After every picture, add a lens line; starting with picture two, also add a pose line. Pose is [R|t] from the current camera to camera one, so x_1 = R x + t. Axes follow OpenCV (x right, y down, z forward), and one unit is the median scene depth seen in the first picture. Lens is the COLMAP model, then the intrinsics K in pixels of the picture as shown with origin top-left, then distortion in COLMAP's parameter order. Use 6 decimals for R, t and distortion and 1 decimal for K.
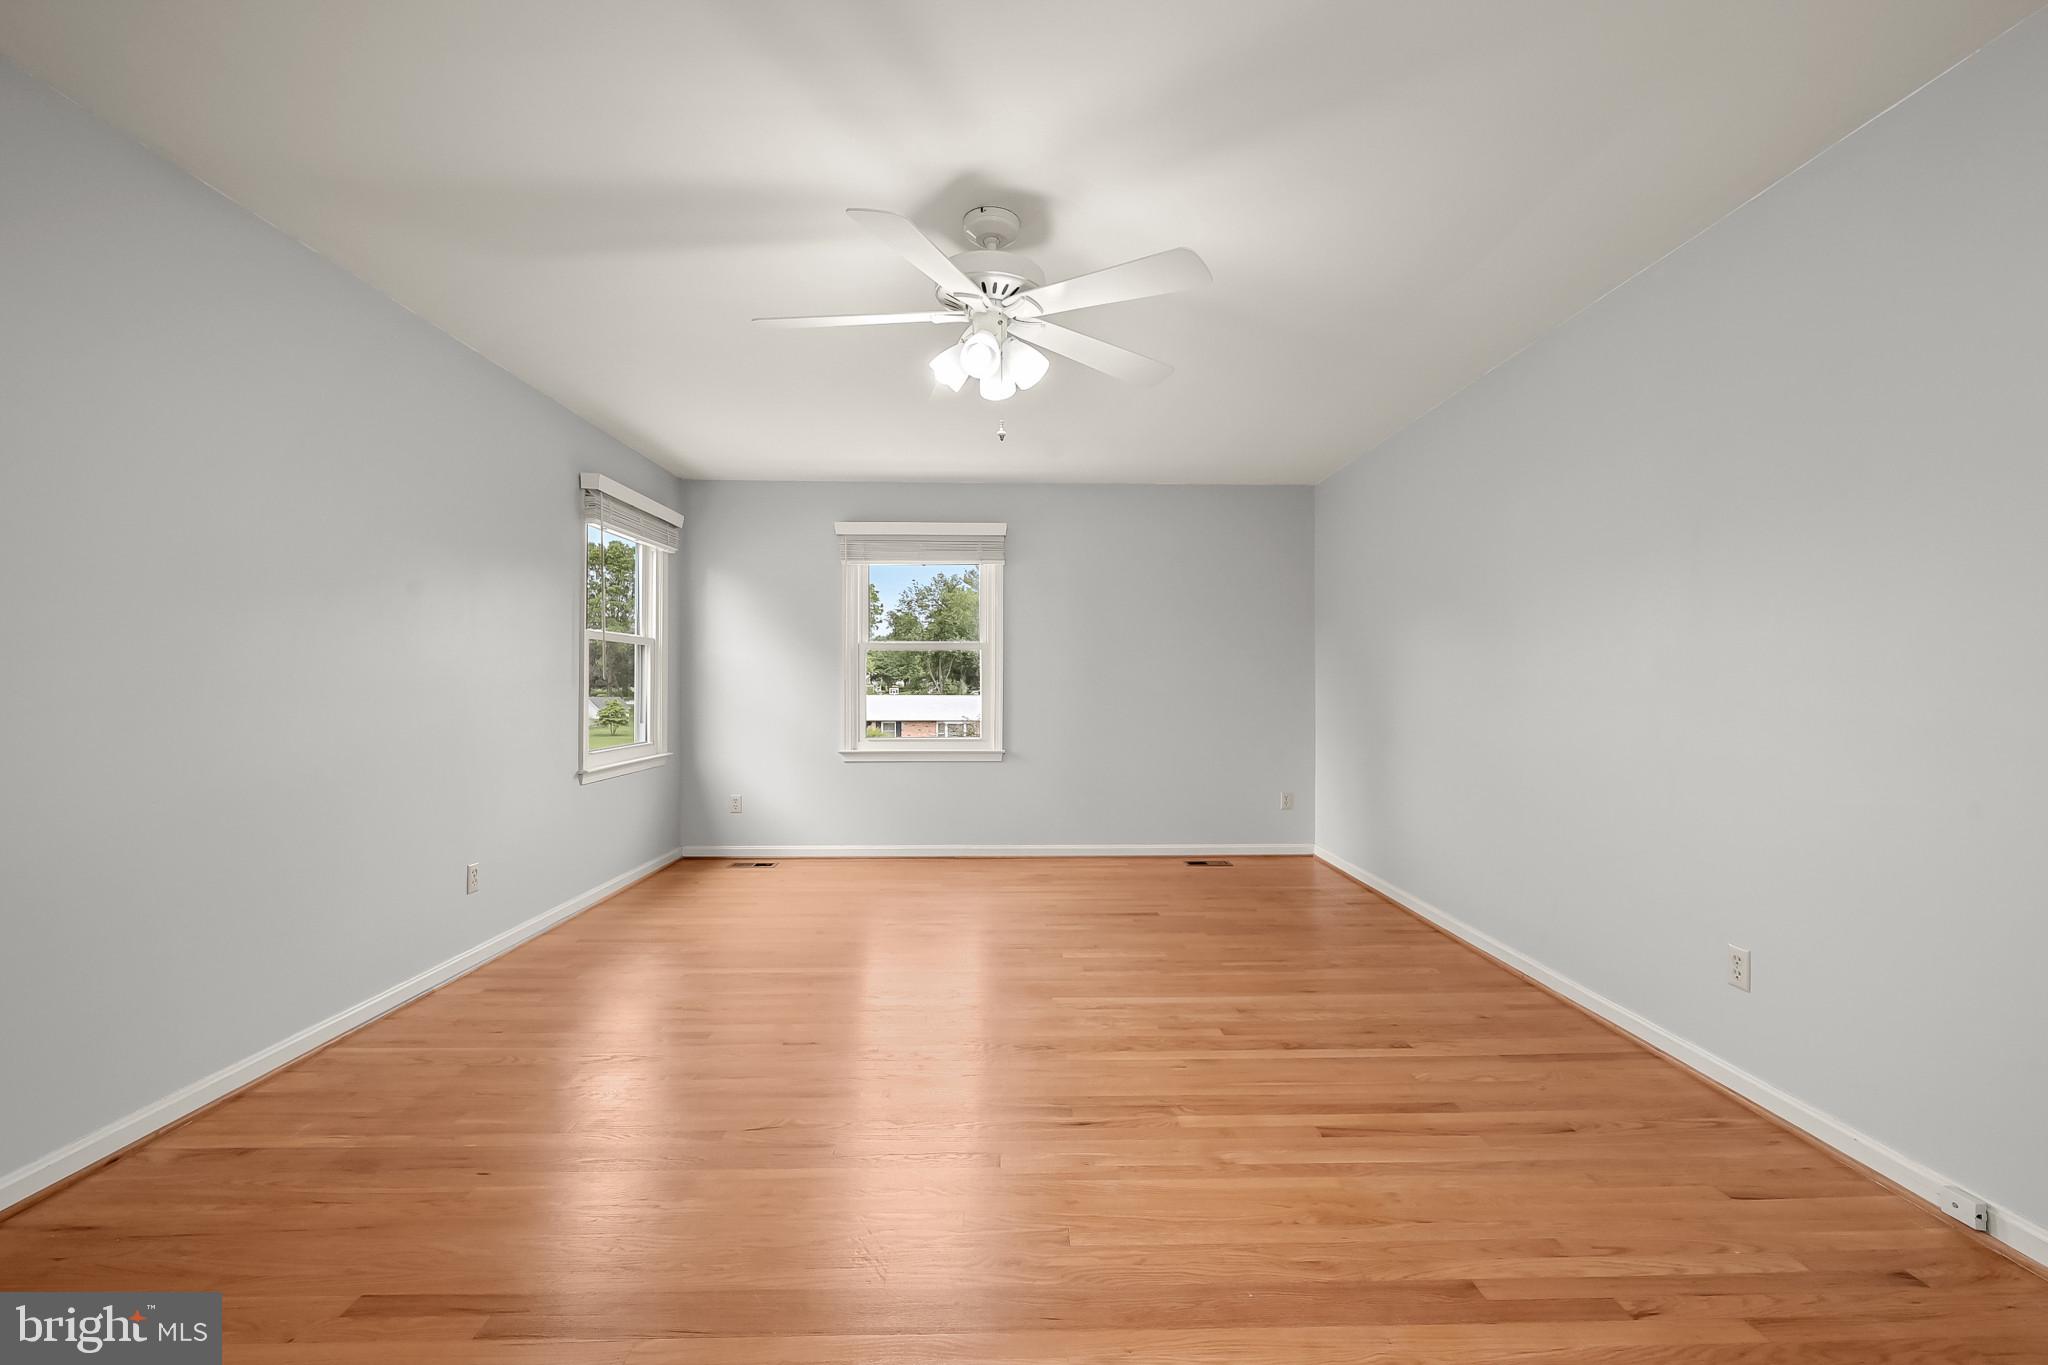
lens RADIAL K [[842.6, 0, 1038.9], [0, 842.6, 682.0], [0, 0, 1]] dist [-0.006893, 0.001160]
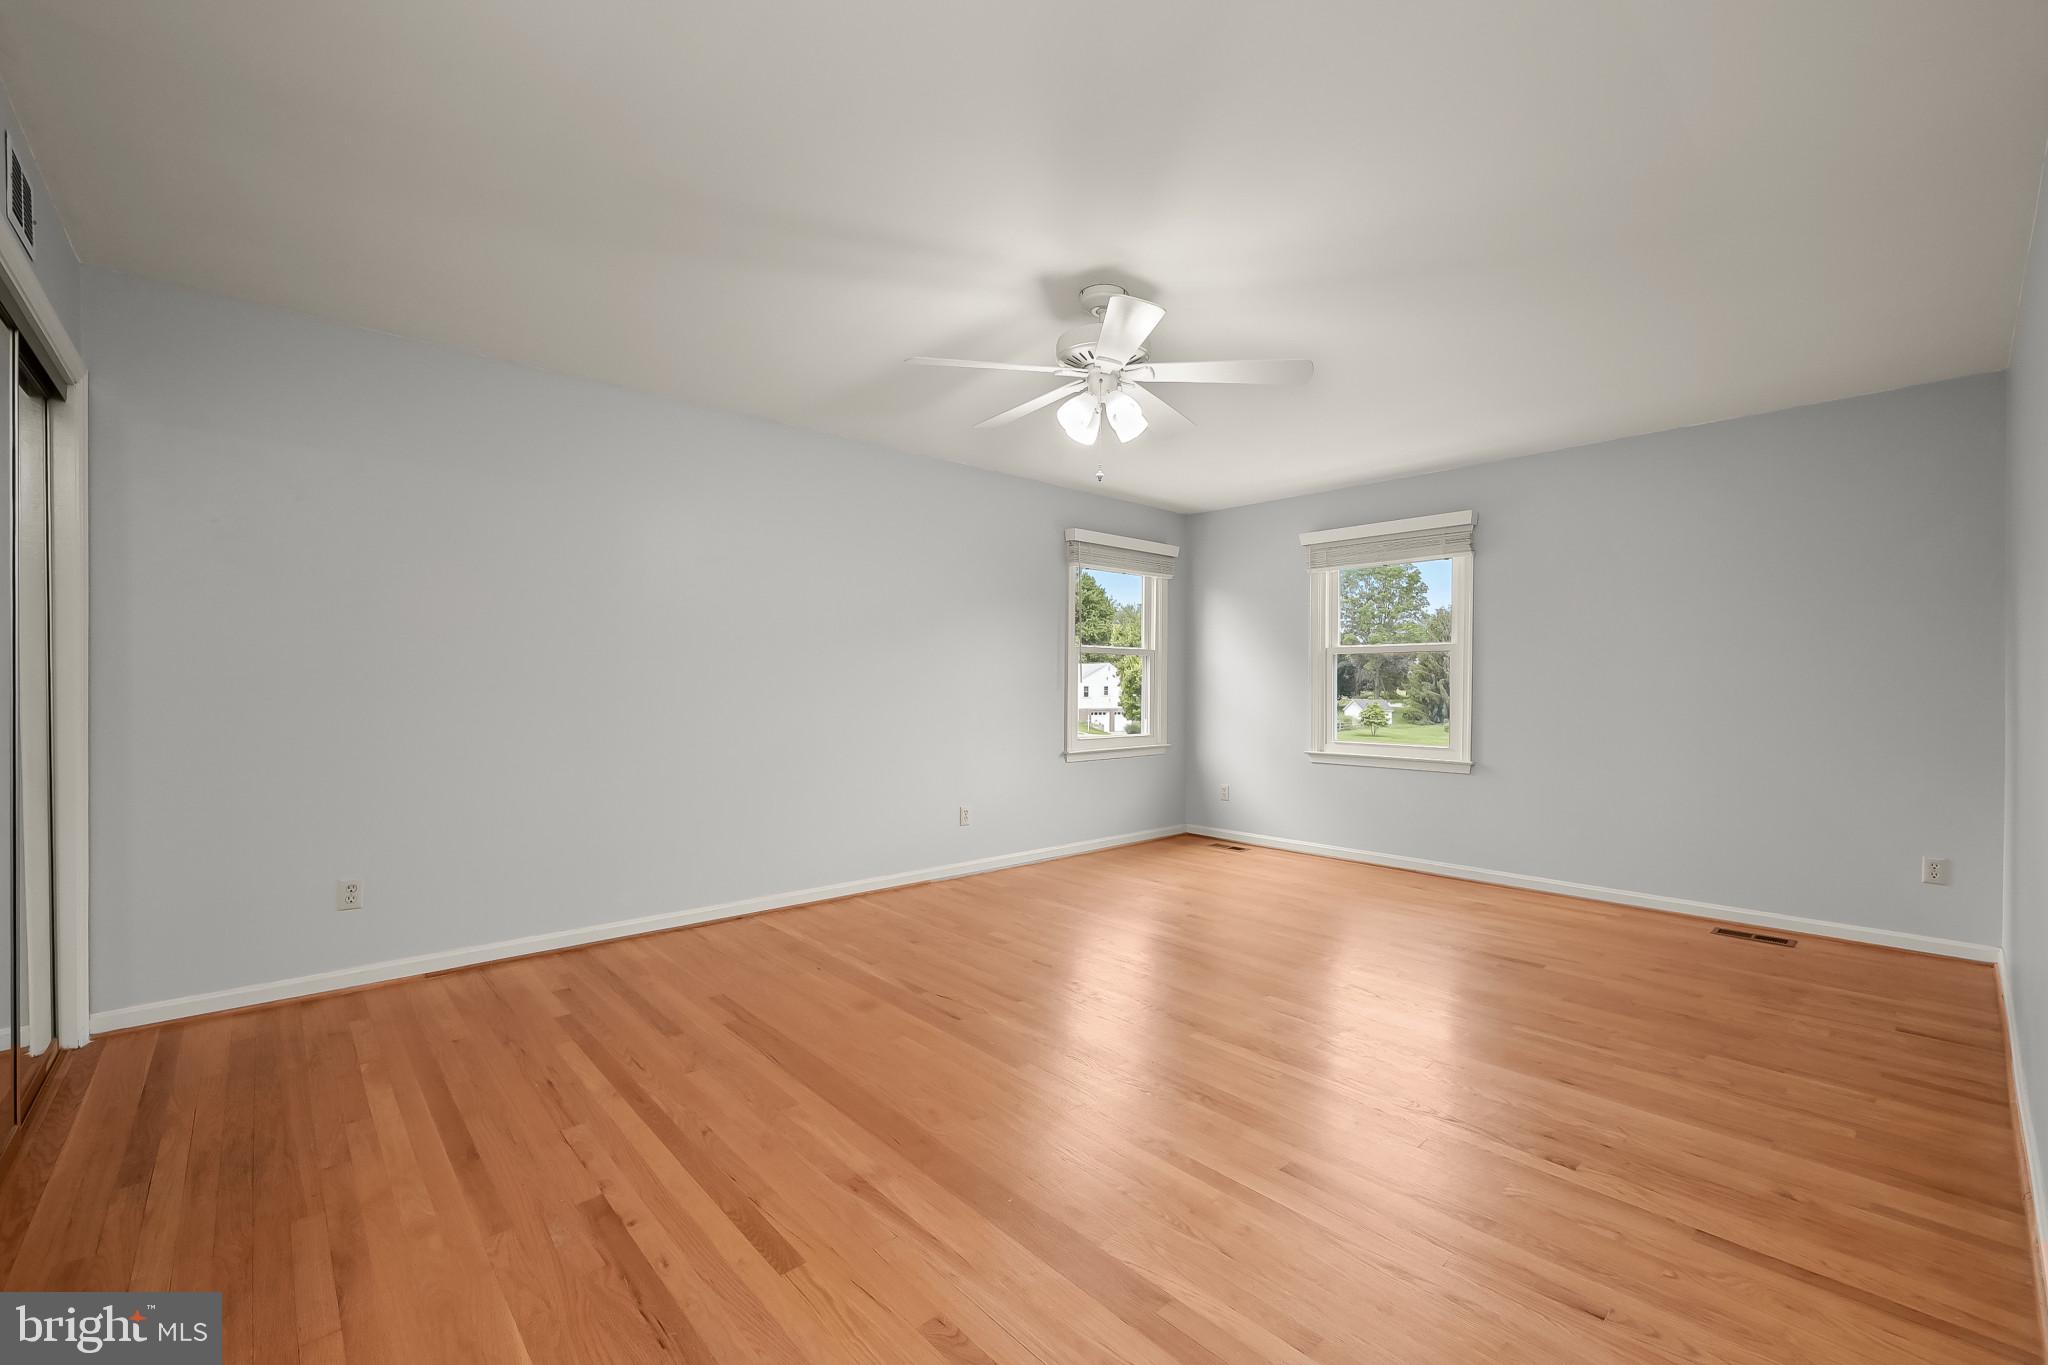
lens RADIAL K [[842.6, 0, 1055.7], [0, 842.6, 683.2], [0, 0, 1]] dist [-0.006893, 0.001160]
pose [[0.667647, -0.000072, -0.744478, 0.548433], [-0.001914, 0.999997, -0.001813, -0.000827], [0.744476, 0.002635, 0.667644, 0.115303]]
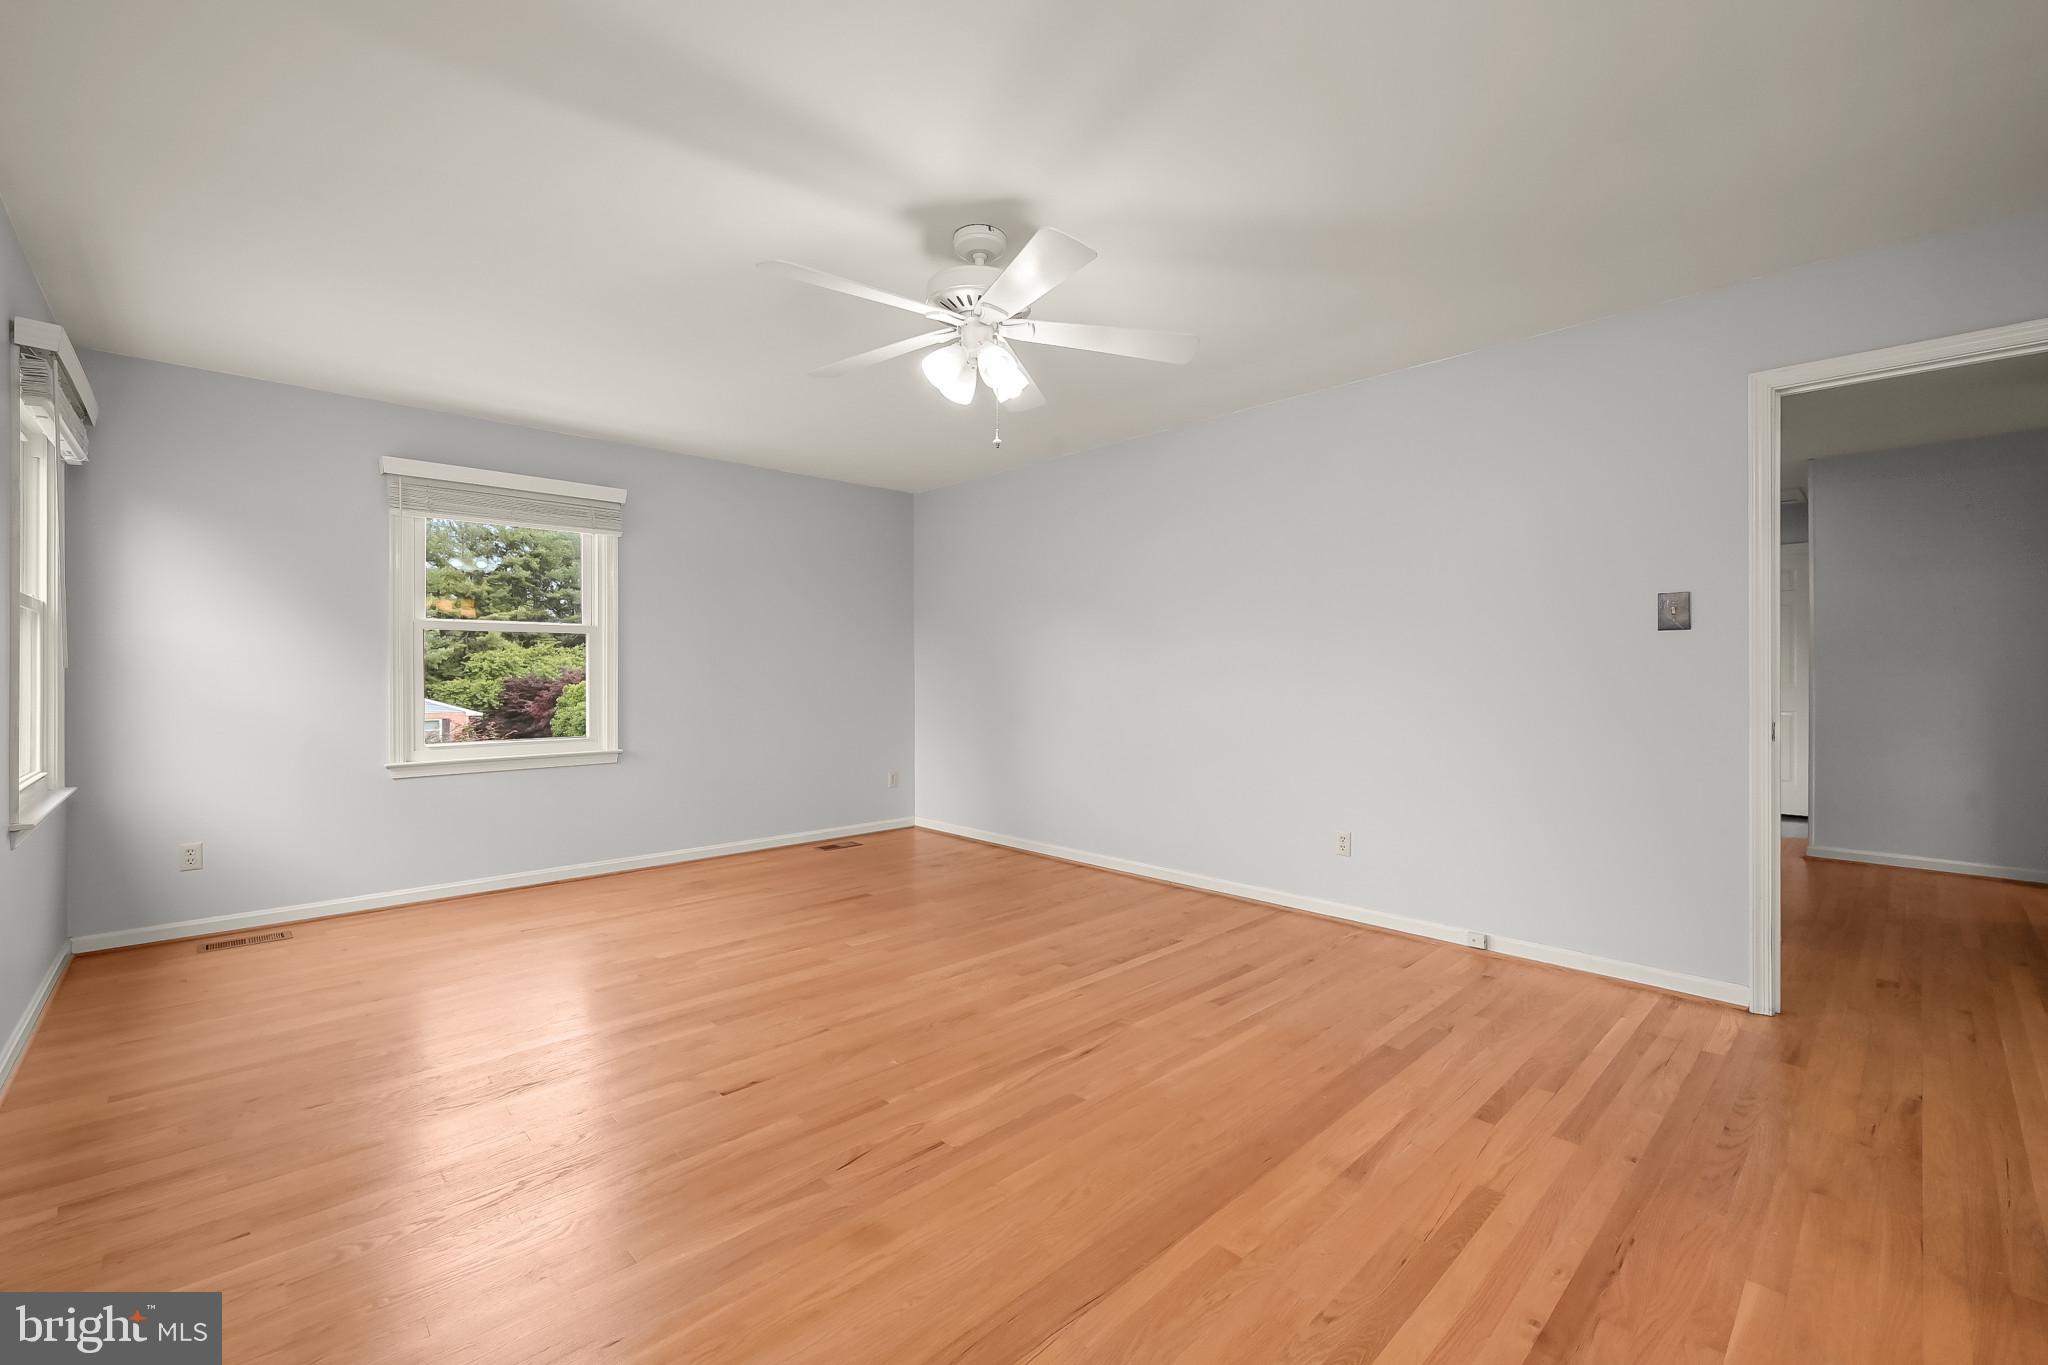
lens RADIAL K [[842.6, 0, 1031.1], [0, 842.6, 667.7], [0, 0, 1]] dist [-0.006893, 0.001160]
pose [[0.747930, -0.001106, 0.663777, -0.497487], [0.002607, 0.999996, -0.001271, -0.001905], [-0.663773, 0.002681, 0.747929, 0.117265]]
